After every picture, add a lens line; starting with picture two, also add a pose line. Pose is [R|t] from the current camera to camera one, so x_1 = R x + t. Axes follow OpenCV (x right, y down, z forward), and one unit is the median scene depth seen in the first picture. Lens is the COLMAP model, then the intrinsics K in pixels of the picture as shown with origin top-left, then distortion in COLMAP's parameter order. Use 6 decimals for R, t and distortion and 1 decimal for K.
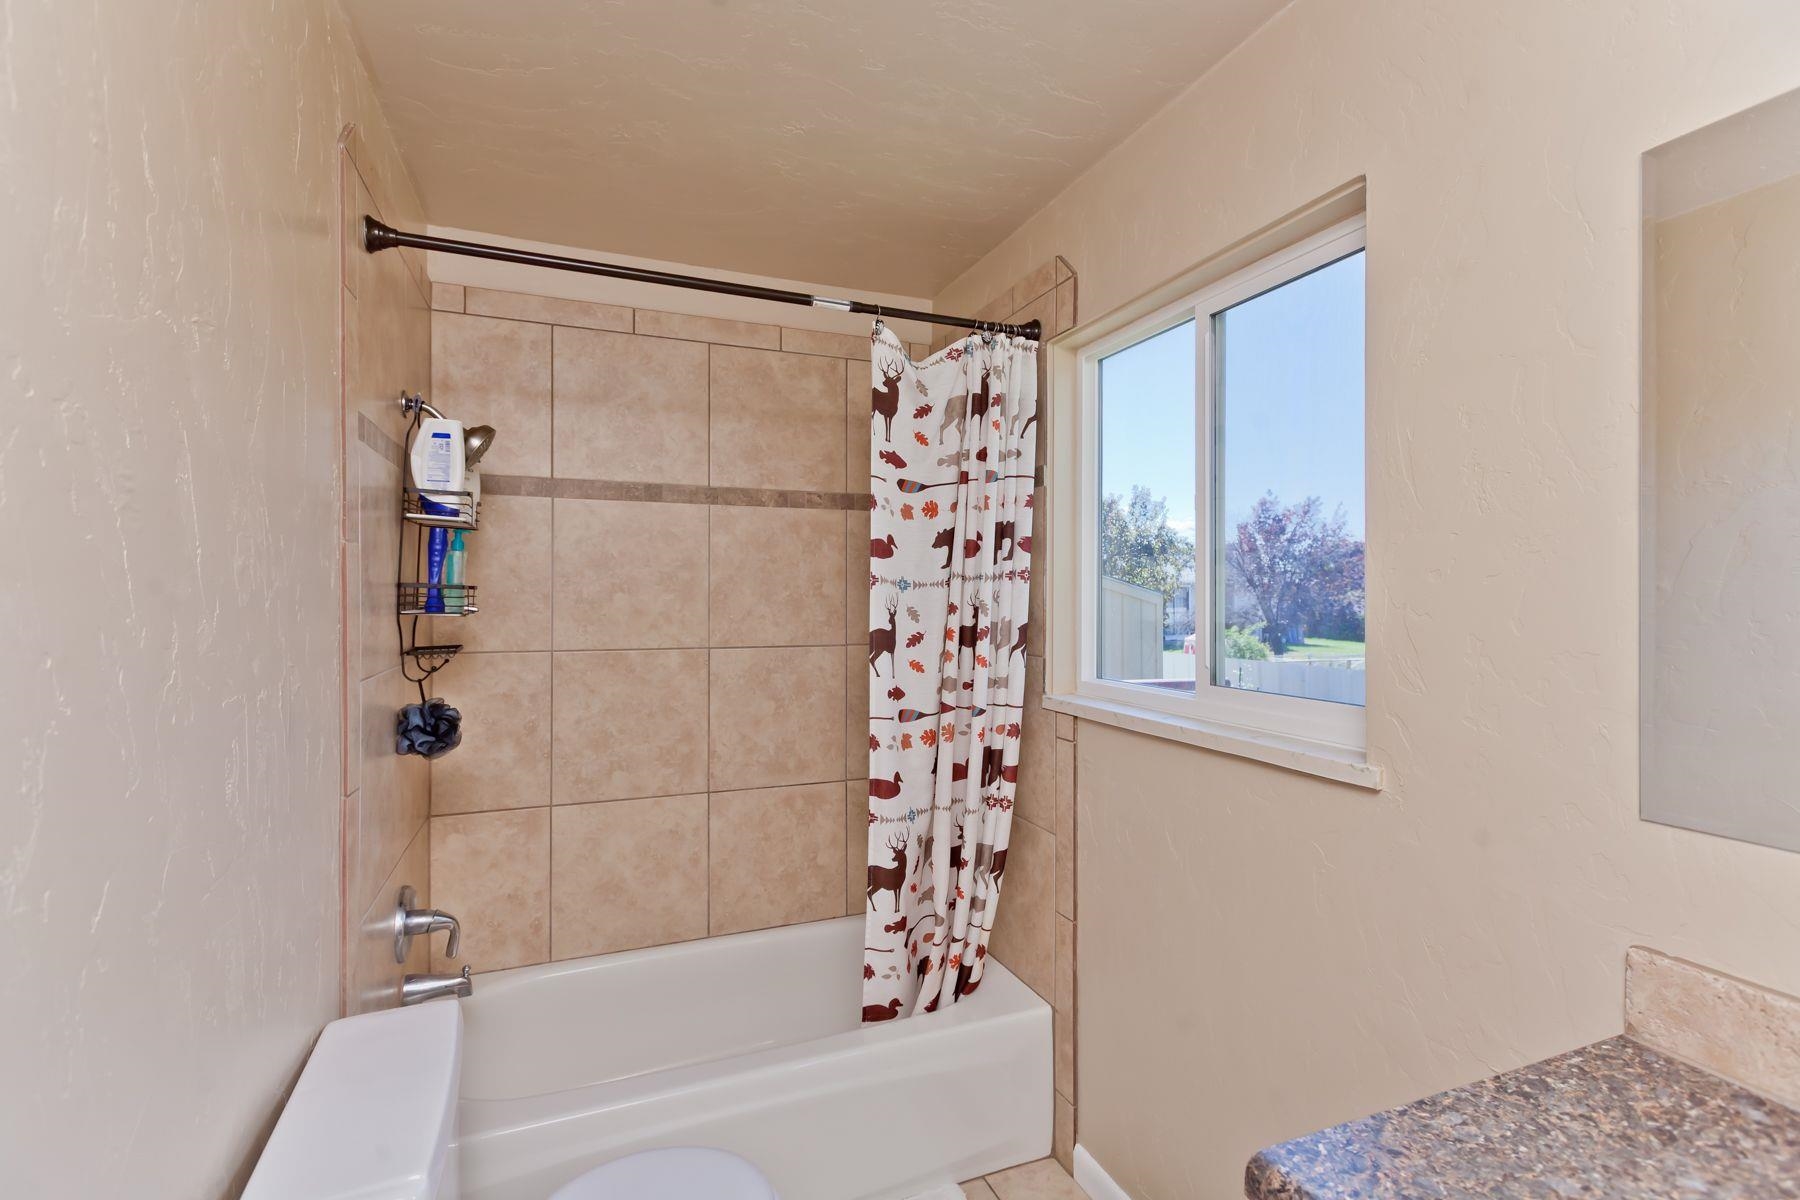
lens RADIAL K [[838.9, 0, 891.1], [0, 838.9, 602.3], [0, 0, 1]] dist [-0.003619, 0.000490]
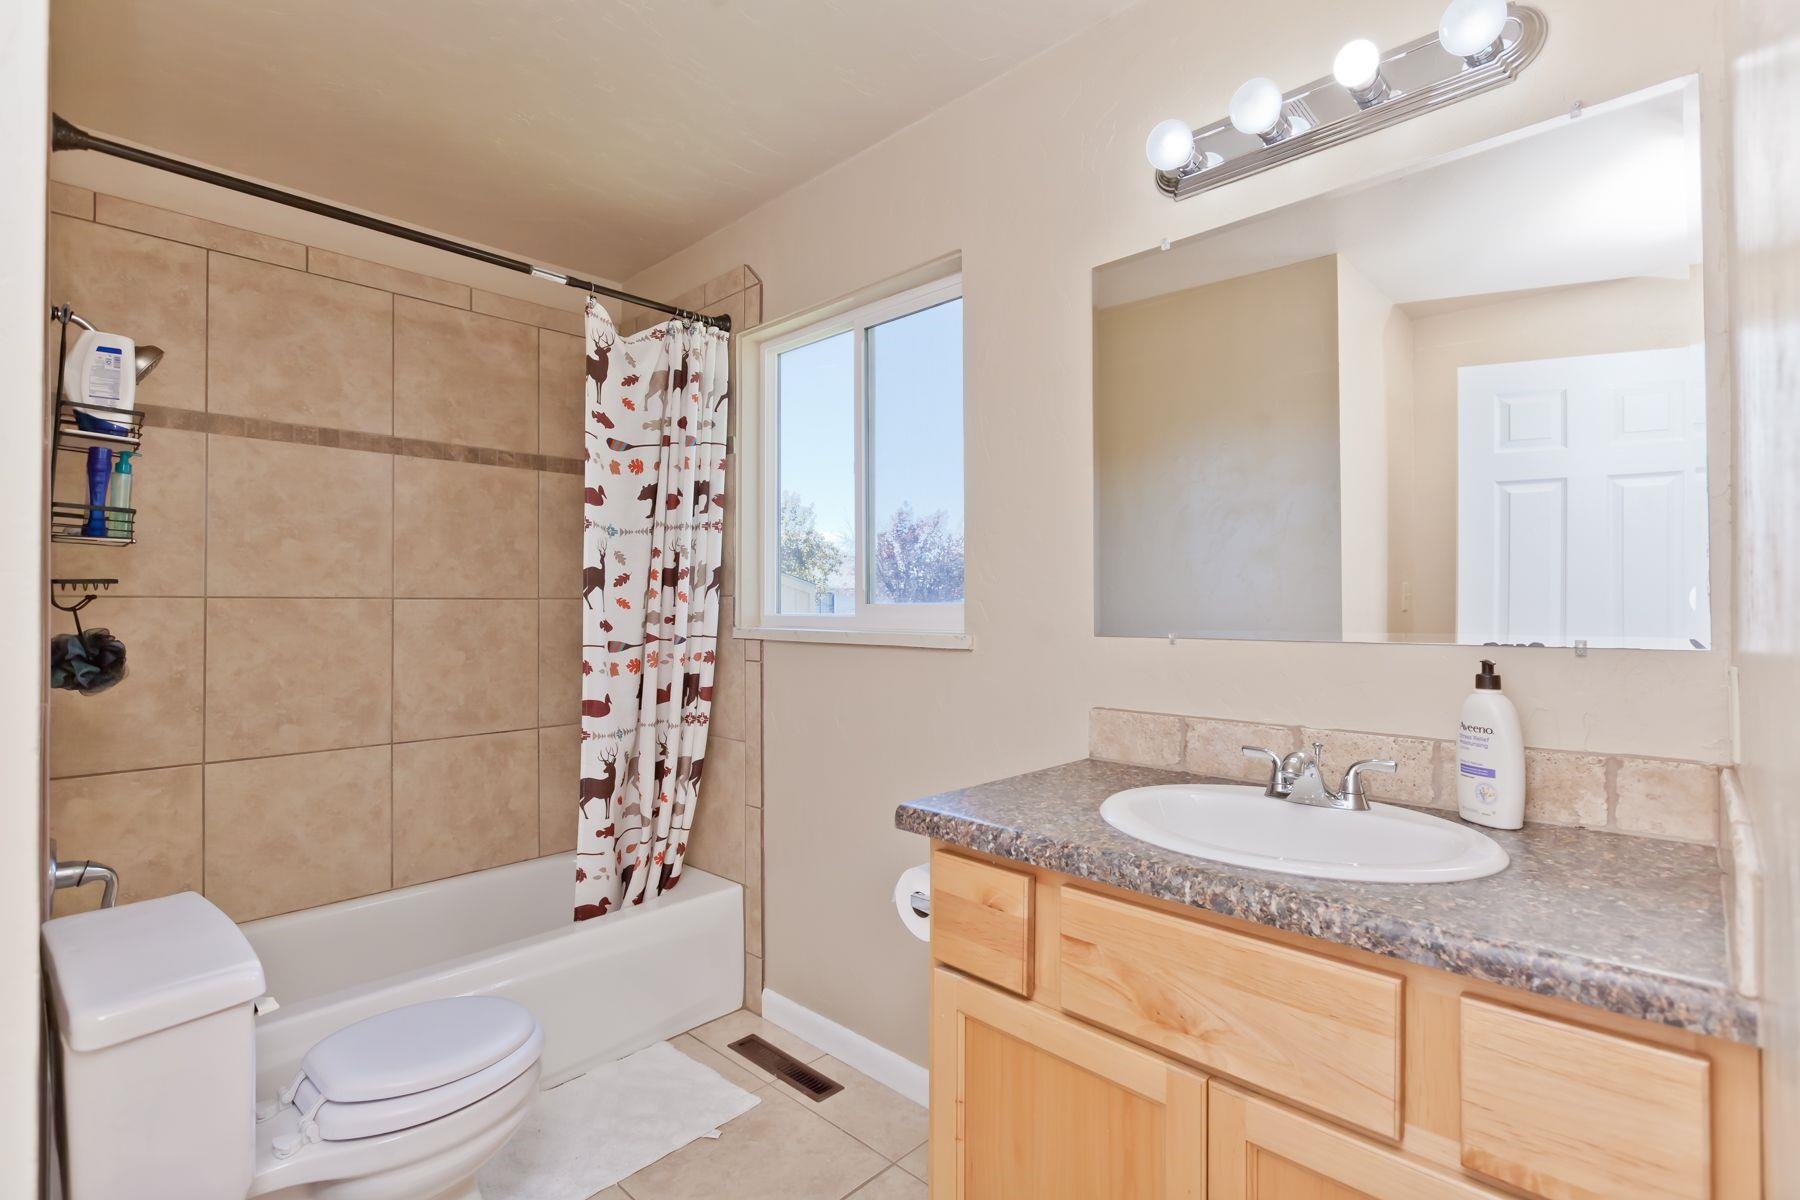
lens RADIAL K [[838.9, 0, 912.9], [0, 838.9, 594.8], [0, 0, 1]] dist [-0.003619, 0.000490]
pose [[0.908571, -0.001503, 0.417728, -0.088887], [0.005127, 0.999958, -0.007553, 0.076179], [-0.417699, 0.009004, 0.908541, -0.202140]]
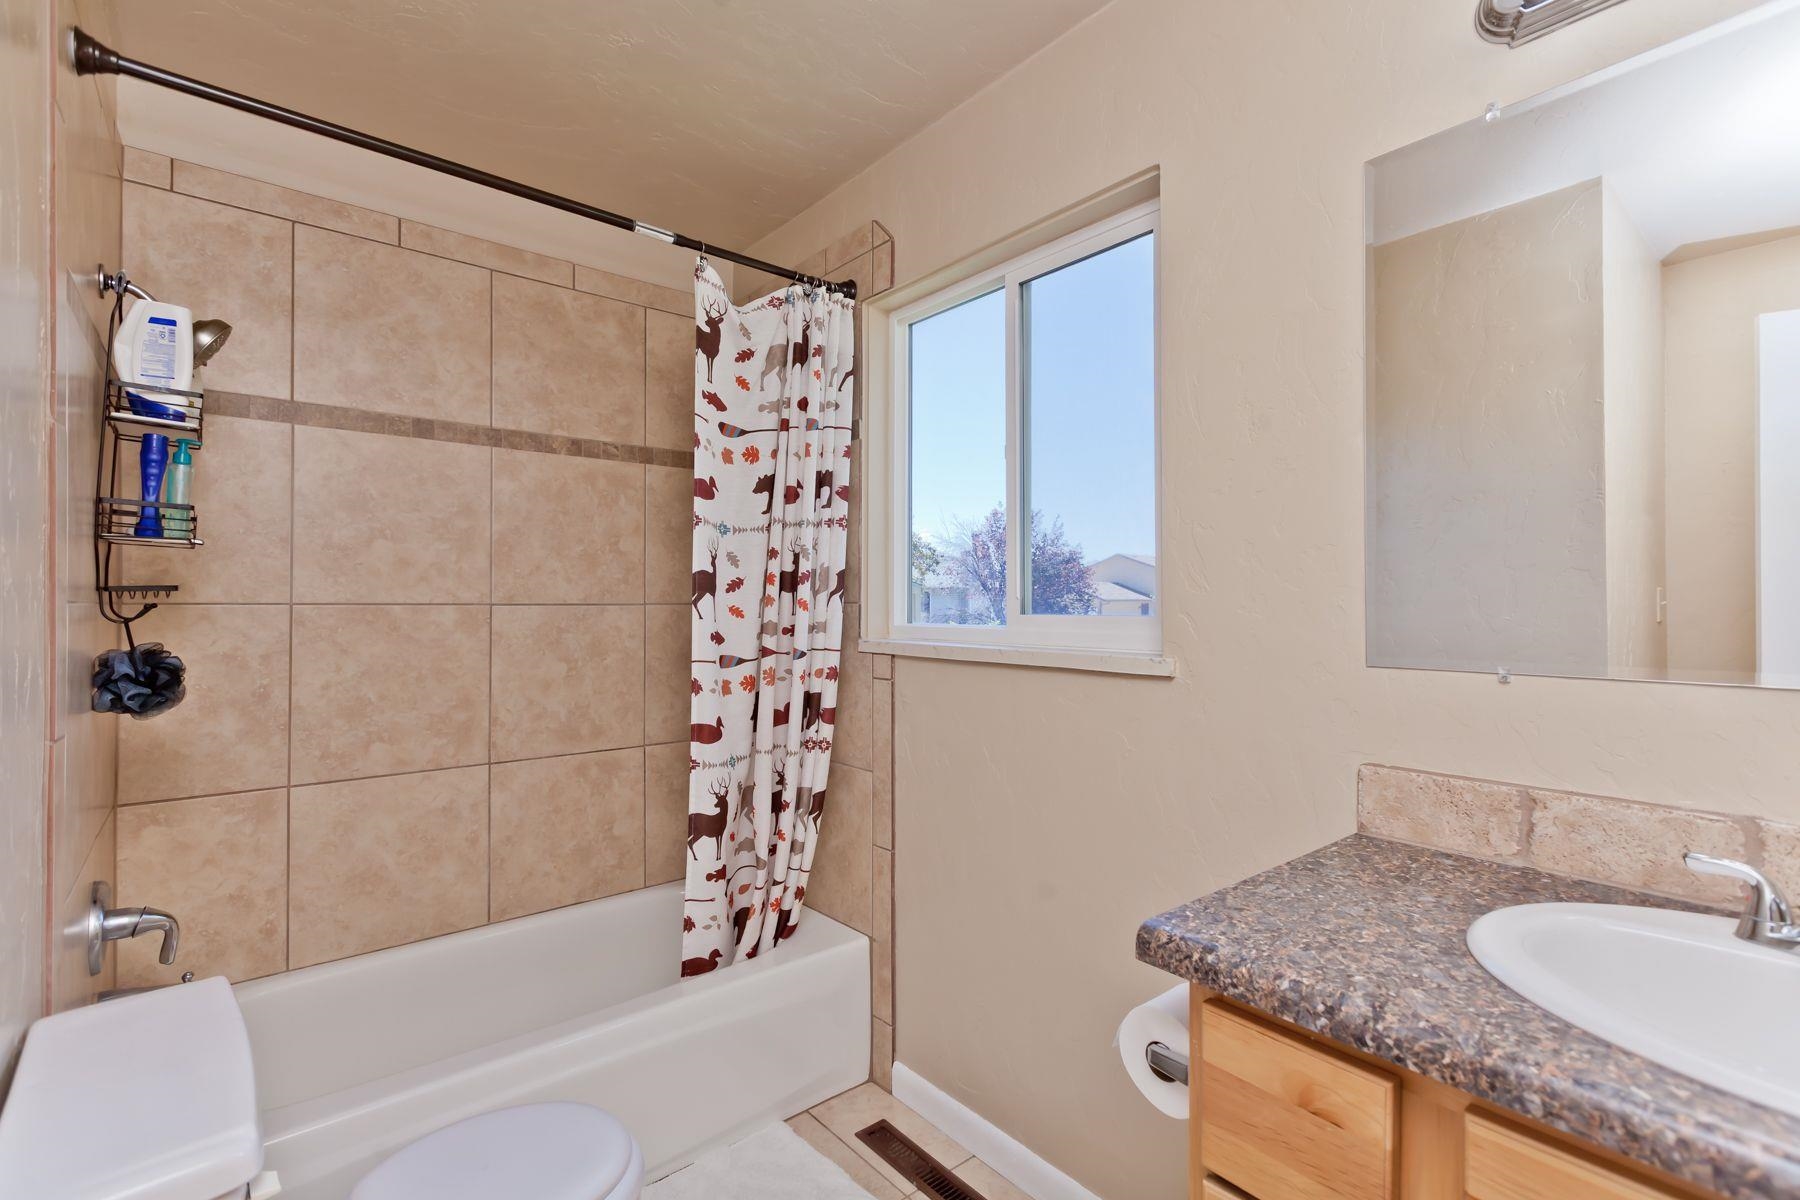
lens RADIAL K [[834.1, 0, 921.9], [0, 834.1, 593.9], [0, 0, 1]] dist [0.004520, -0.003555]
pose [[0.947598, 0.000401, 0.319465, -0.078470], [0.002422, 0.999961, -0.008441, 0.064774], [-0.319456, 0.008772, 0.947561, -0.009207]]
